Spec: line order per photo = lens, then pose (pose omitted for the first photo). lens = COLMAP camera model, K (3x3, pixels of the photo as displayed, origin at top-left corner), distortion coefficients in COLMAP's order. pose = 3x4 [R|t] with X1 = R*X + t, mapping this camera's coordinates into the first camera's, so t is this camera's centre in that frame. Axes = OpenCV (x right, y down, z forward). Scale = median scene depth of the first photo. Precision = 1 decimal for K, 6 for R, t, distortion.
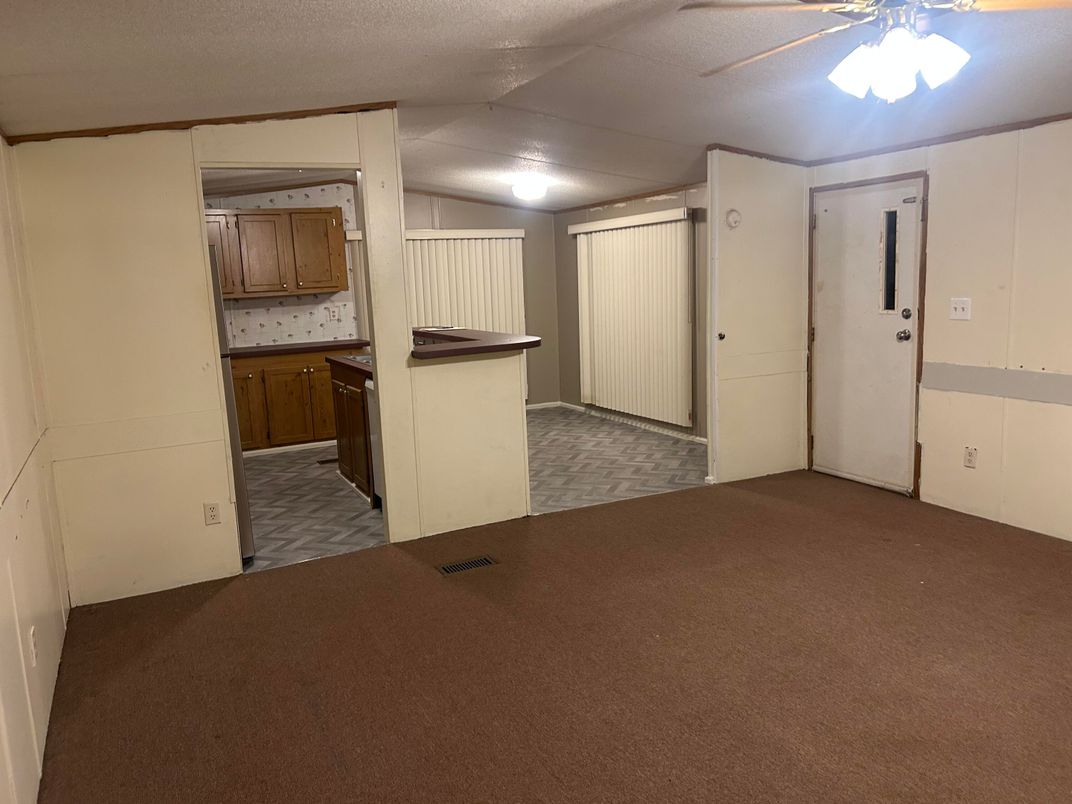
lens RADIAL K [[808.6, 0, 536.0], [0, 808.6, 402.0], [0, 0, 1]] dist [0.003273, 0.000409]
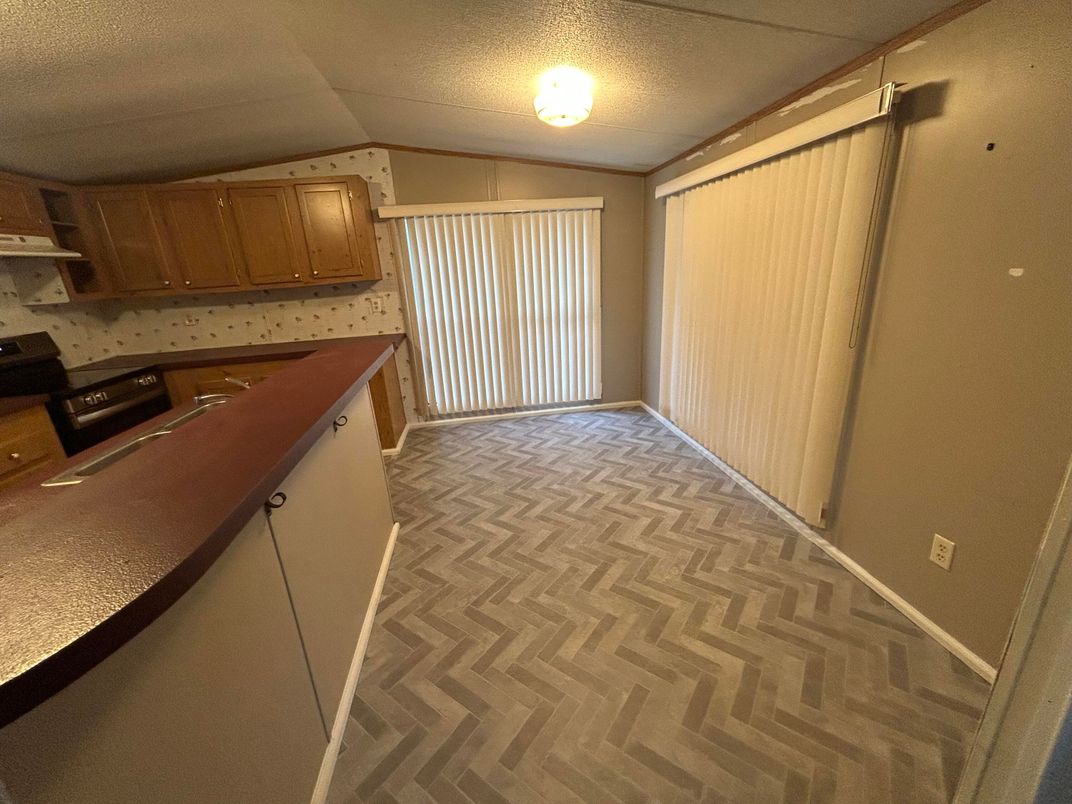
lens RADIAL K [[435.0, 0, 533.1], [0, 435.0, 399.5], [0, 0, 1]] dist [-0.000720, 0.000018]
pose [[0.949643, 0.077624, -0.303565, 0.075376], [-0.027029, 0.985511, 0.167447, -0.093709], [0.312165, -0.150809, 0.937982, 0.596512]]
